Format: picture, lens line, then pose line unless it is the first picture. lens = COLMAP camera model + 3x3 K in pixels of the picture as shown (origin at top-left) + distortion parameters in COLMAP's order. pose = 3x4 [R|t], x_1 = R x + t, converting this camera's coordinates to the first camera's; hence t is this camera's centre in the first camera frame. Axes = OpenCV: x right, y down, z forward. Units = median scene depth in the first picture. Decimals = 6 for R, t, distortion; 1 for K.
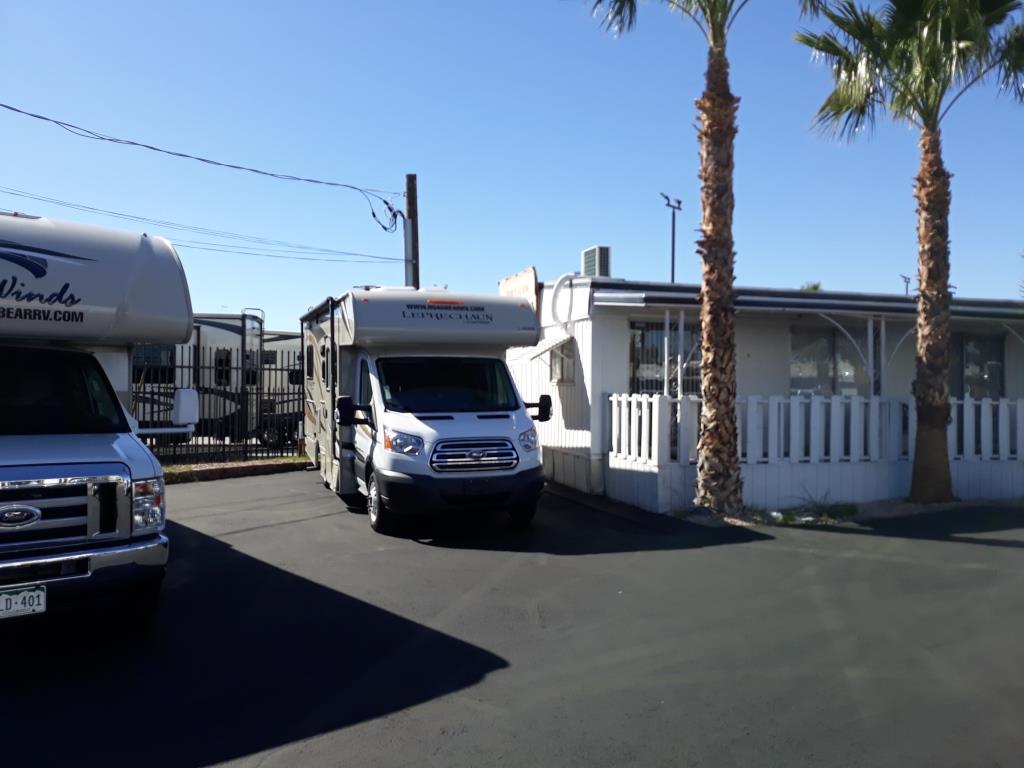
lens RADIAL K [[820.2, 0, 512.0], [0, 820.2, 384.0], [0, 0, 1]] dist [0.001522, -0.063861]
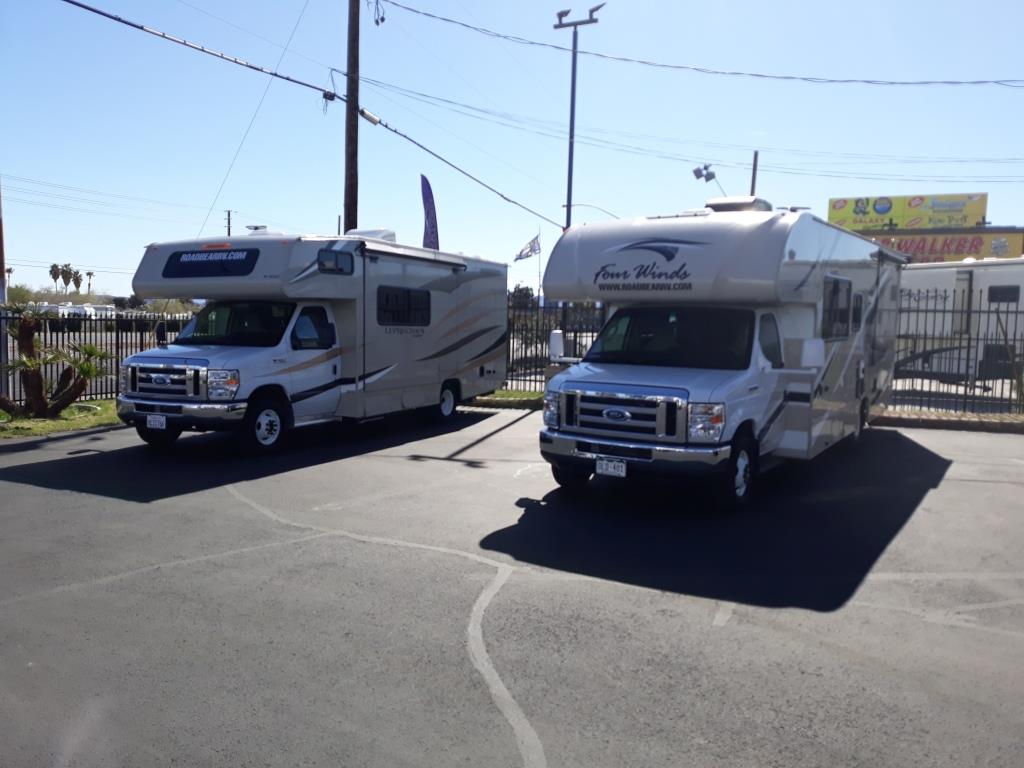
lens RADIAL K [[820.2, 0, 512.0], [0, 820.2, 384.0], [0, 0, 1]] dist [0.001522, -0.063861]
pose [[0.246814, 0.071969, -0.966387, 0.831631], [-0.004537, 0.997313, 0.073113, -0.016060], [0.969052, -0.013661, 0.246477, 0.359162]]
